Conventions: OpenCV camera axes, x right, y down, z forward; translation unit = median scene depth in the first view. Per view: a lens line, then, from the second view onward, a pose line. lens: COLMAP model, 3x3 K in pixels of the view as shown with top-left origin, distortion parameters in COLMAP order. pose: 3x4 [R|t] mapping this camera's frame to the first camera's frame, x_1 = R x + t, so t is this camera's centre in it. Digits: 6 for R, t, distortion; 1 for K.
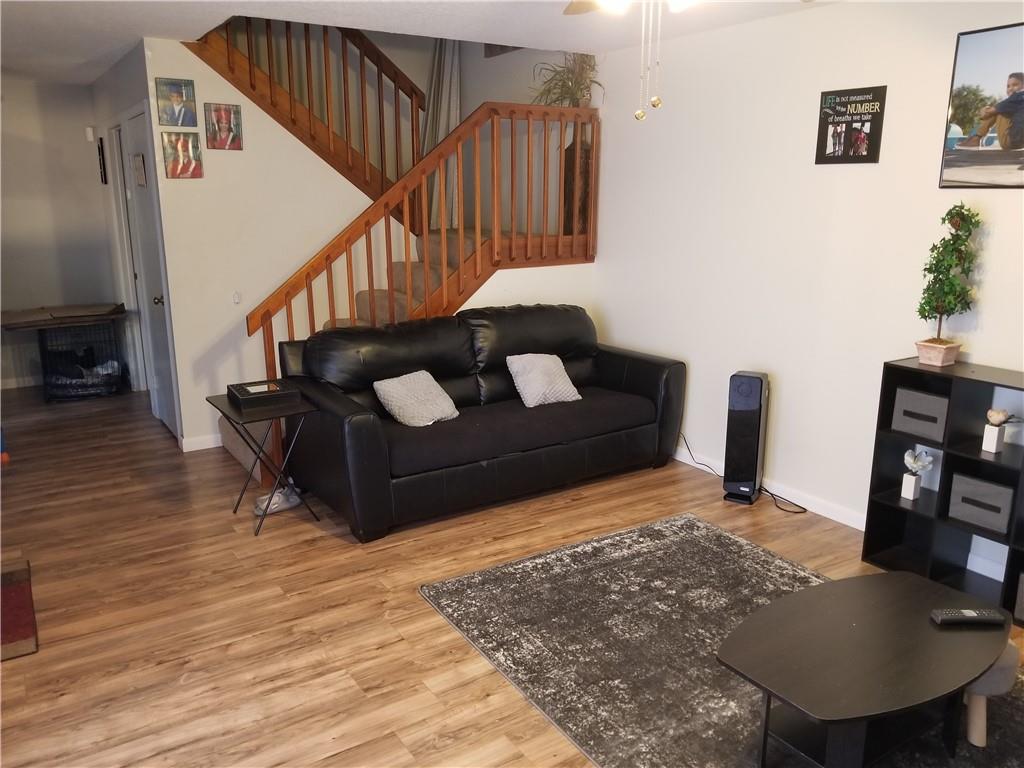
lens RADIAL K [[784.7, 0, 512.0], [0, 784.7, 384.0], [0, 0, 1]] dist [-0.011785, -0.007159]
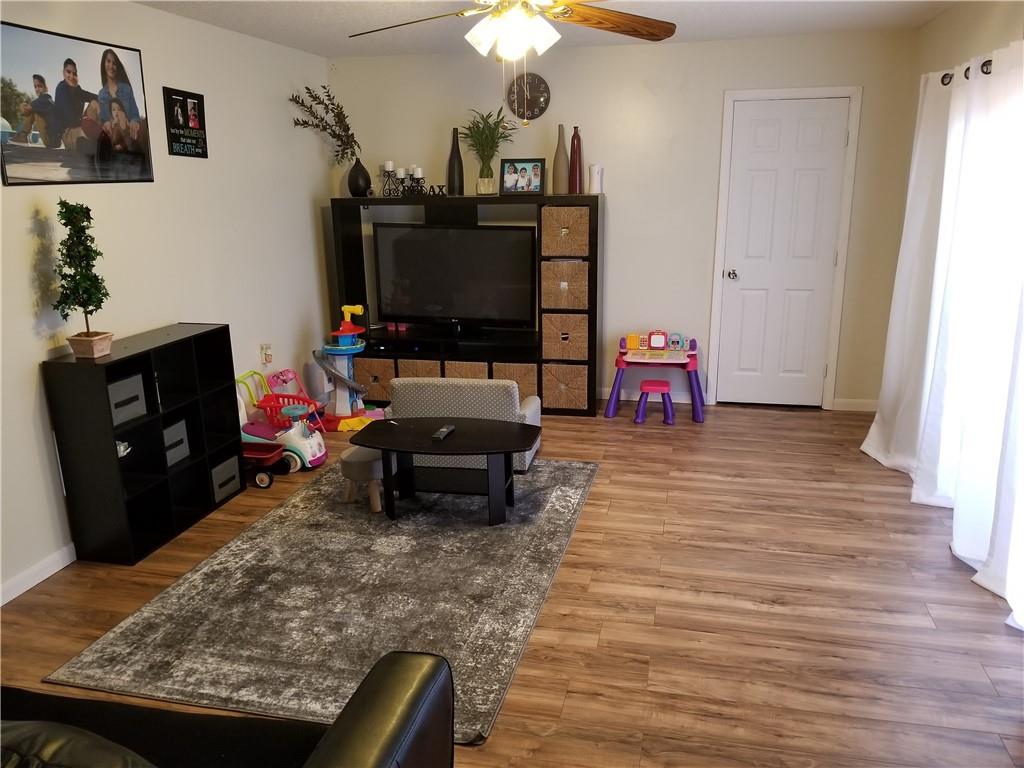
lens RADIAL K [[809.7, 0, 512.0], [0, 809.7, 384.0], [0, 0, 1]] dist [0.010255, -0.001816]
pose [[-0.689103, -0.175286, 0.703144, -0.717546], [0.185978, 0.895028, 0.405385, -0.391270], [-0.700392, 0.410122, -0.584167, 1.517729]]
